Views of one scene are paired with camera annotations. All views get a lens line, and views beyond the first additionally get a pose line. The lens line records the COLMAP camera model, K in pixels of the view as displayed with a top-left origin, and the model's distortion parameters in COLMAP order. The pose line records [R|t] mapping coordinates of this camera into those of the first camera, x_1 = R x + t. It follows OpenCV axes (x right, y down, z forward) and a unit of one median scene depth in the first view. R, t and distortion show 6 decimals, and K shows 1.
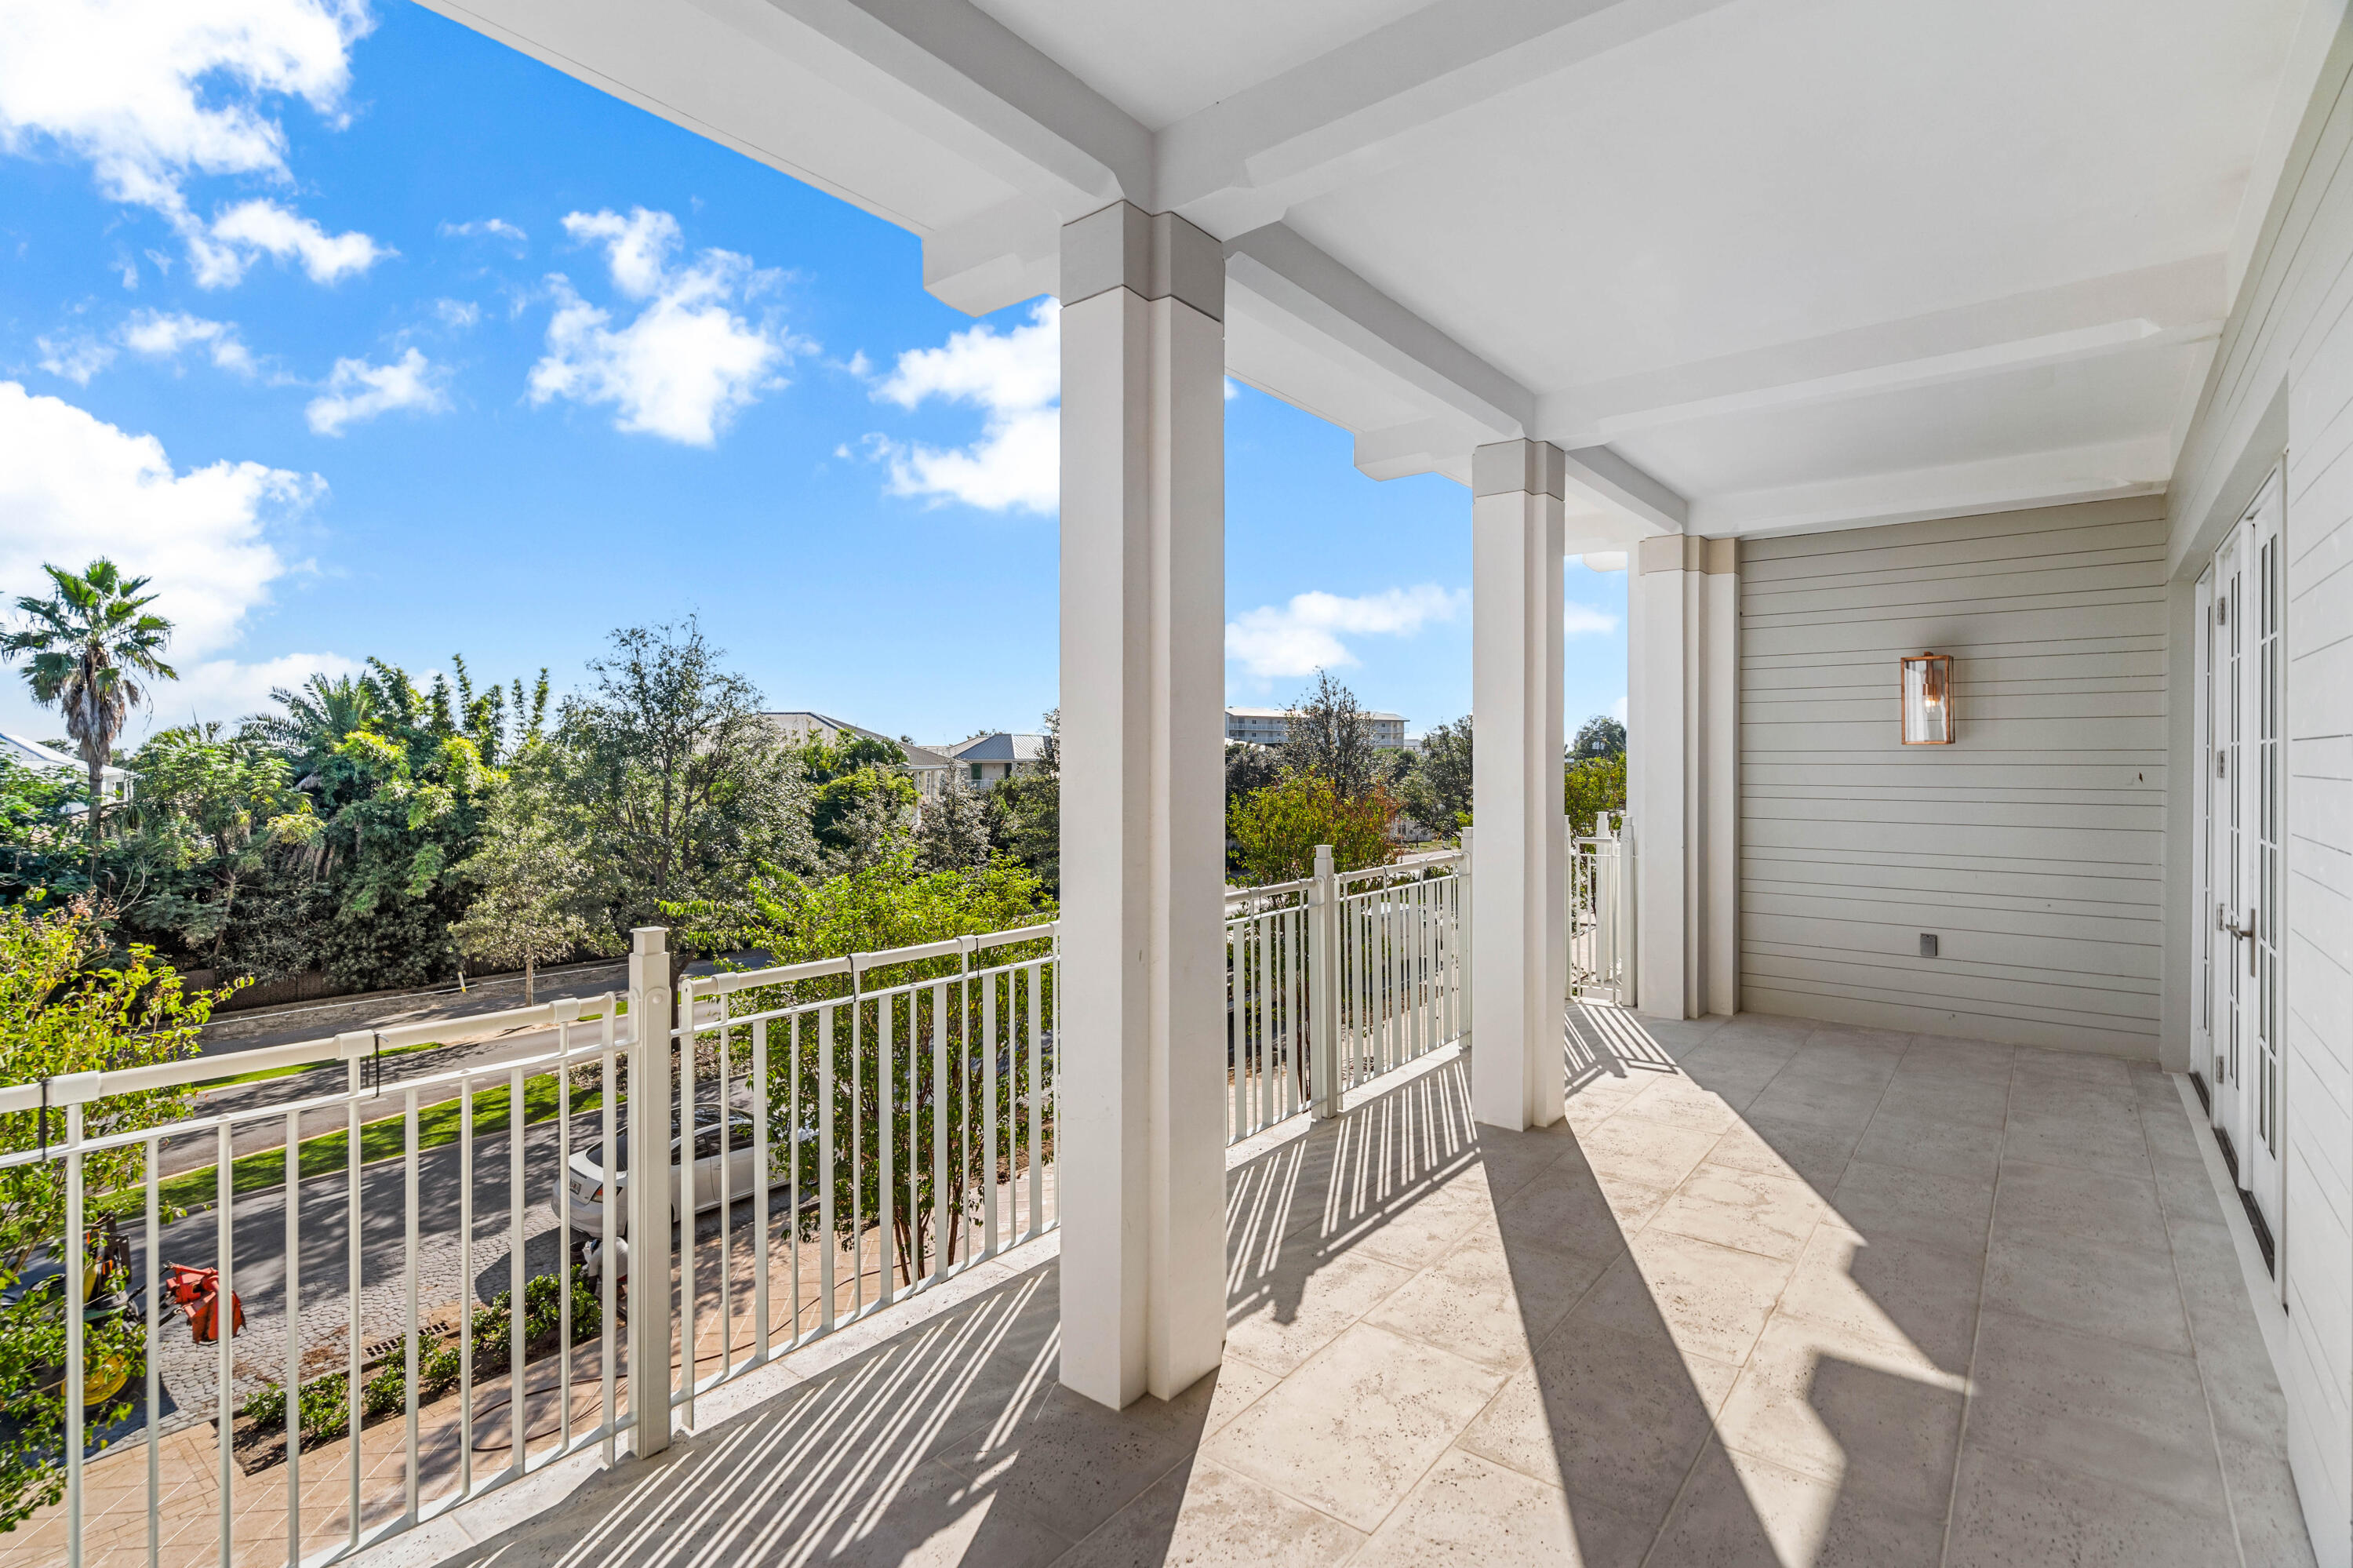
lens RADIAL K [[1102.1, 0, 1172.1], [0, 1102.1, 775.8], [0, 0, 1]] dist [-0.000914, 0.000739]
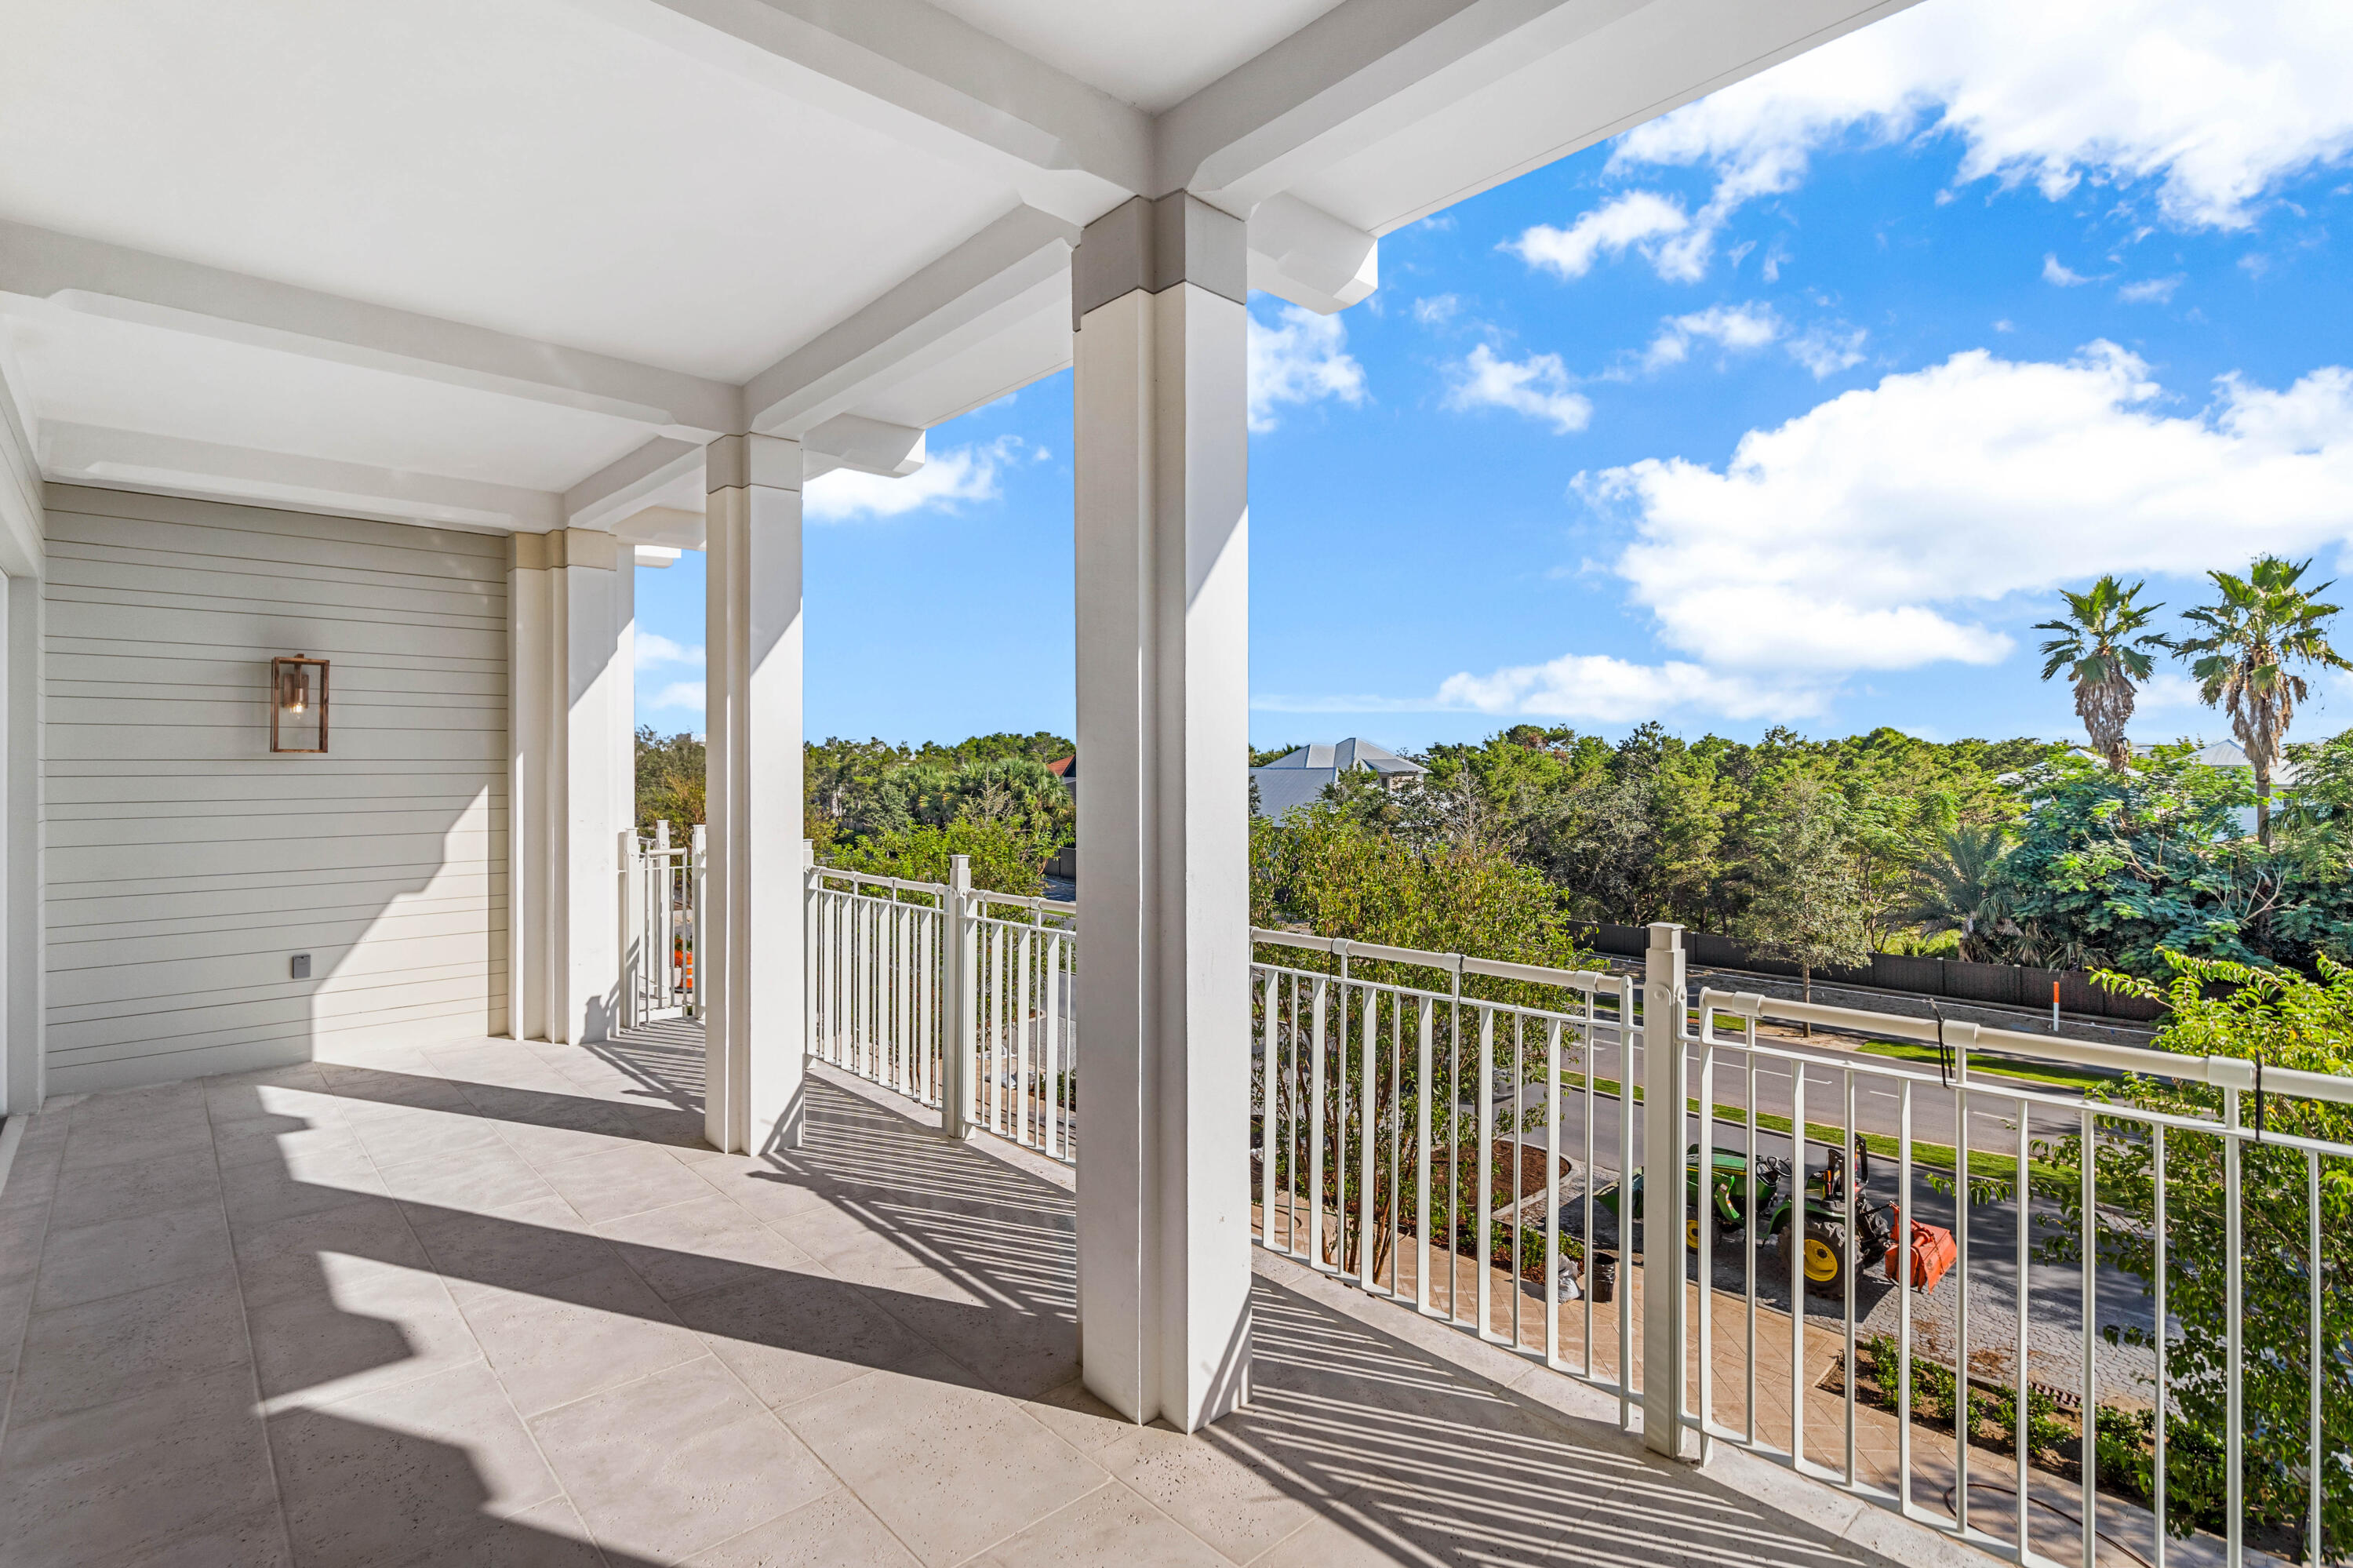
lens RADIAL K [[1102.1, 0, 1172.1], [0, 1102.1, 775.8], [0, 0, 1]] dist [-0.000914, 0.000739]
pose [[-0.140487, 0.011384, -0.990017, 0.471337], [-0.010045, 0.999866, 0.012923, -0.009564], [0.990032, 0.011760, -0.140354, 0.578475]]
